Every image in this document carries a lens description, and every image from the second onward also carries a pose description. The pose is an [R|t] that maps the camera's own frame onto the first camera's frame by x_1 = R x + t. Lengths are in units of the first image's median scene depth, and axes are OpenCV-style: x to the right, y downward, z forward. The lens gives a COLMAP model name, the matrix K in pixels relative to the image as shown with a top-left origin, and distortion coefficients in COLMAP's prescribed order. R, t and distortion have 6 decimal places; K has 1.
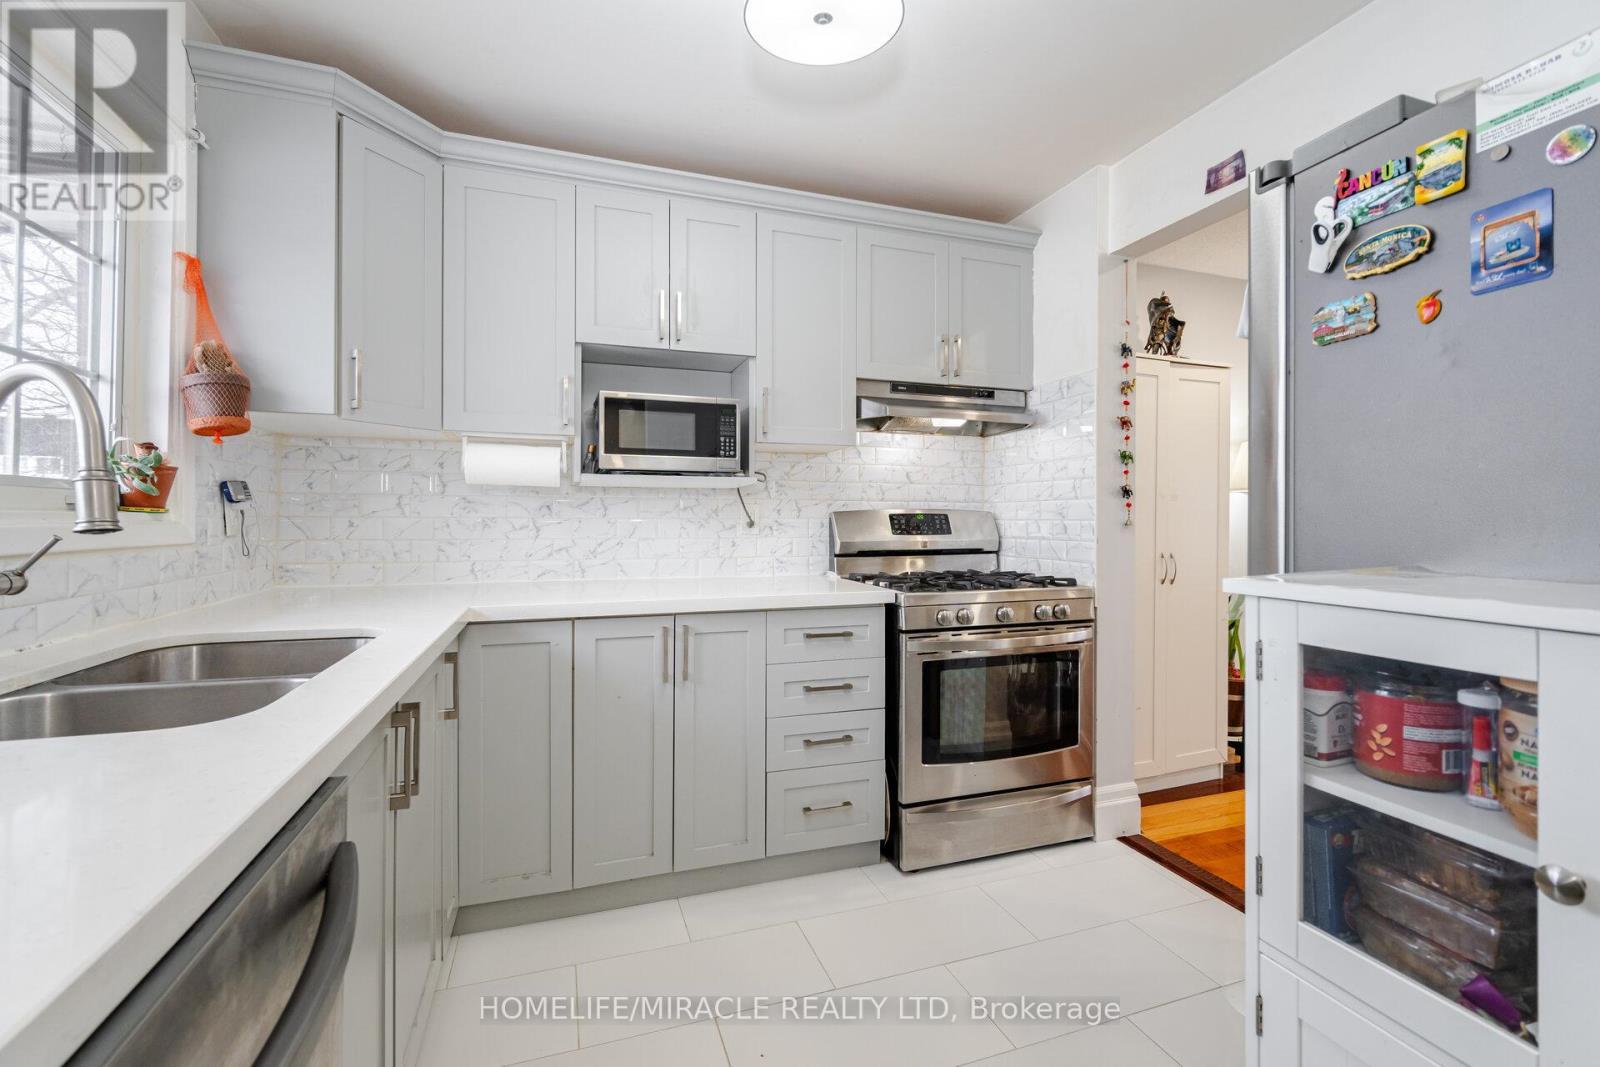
lens RADIAL K [[672.3, 0, 787.3], [0, 672.3, 524.6], [0, 0, 1]] dist [-0.003472, -0.000711]
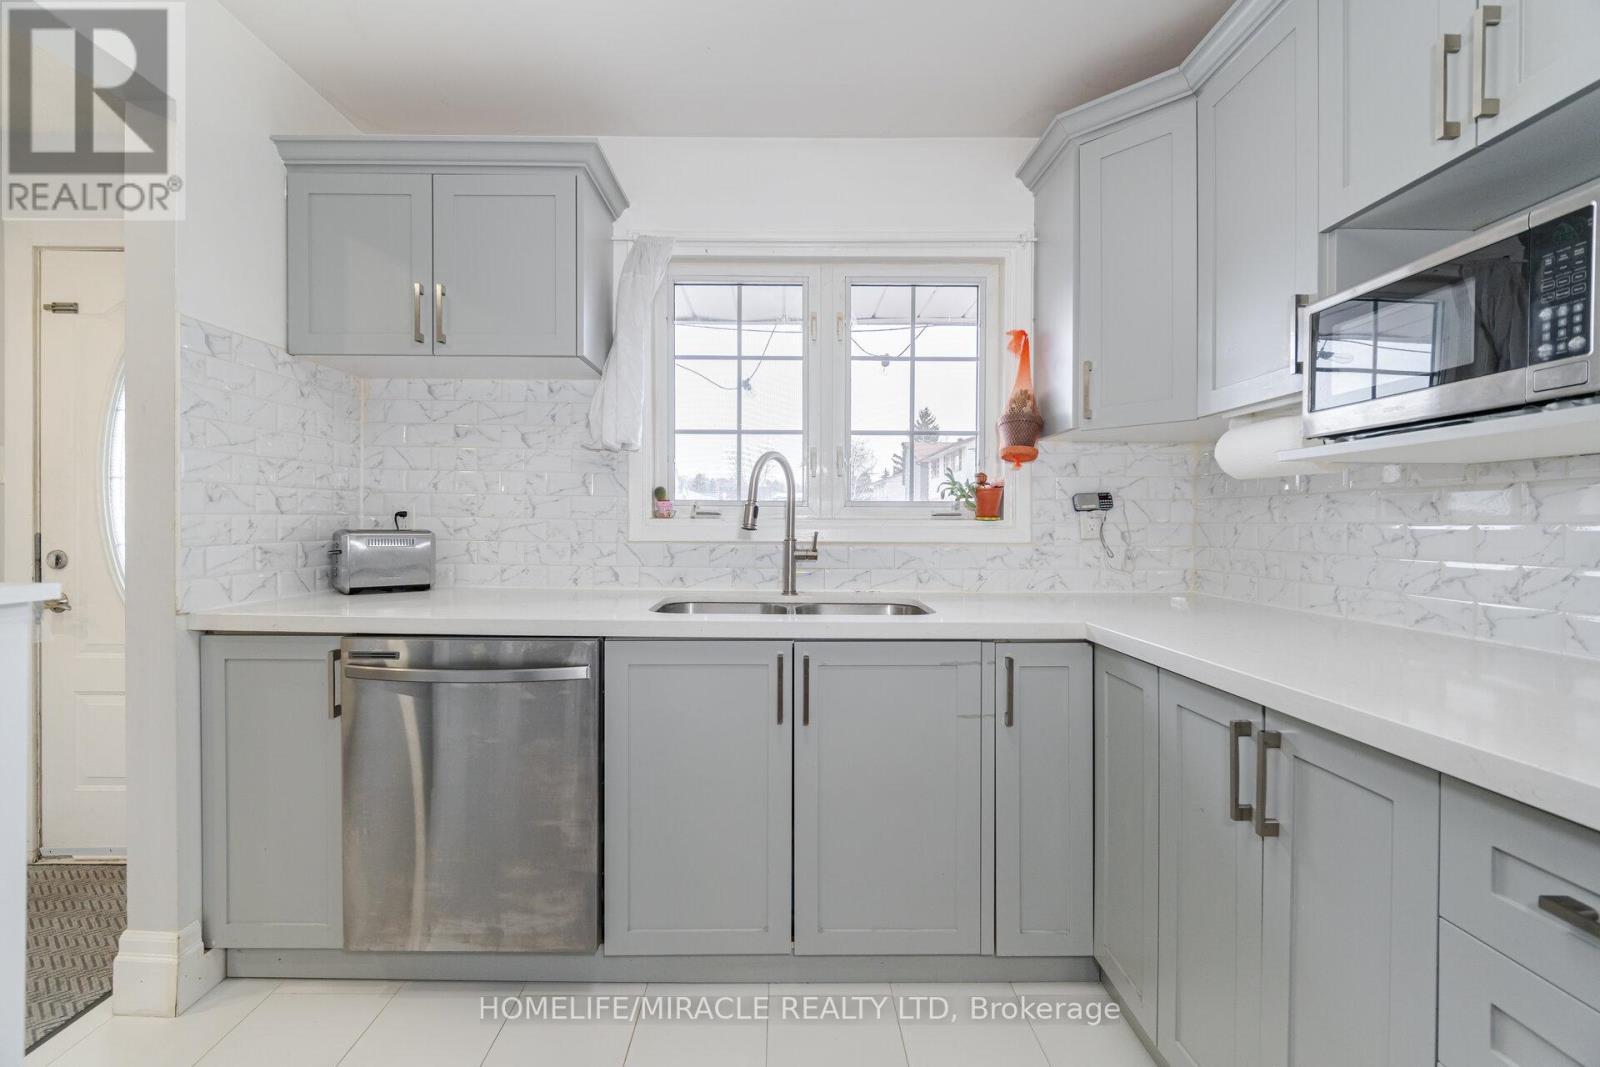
lens RADIAL K [[672.3, 0, 787.3], [0, 672.3, 524.6], [0, 0, 1]] dist [-0.003472, -0.000711]
pose [[-0.304451, -0.002968, -0.952523, 0.387271], [-0.011627, 0.999932, 0.000600, -0.002881], [0.952457, 0.011258, -0.304465, 0.691204]]
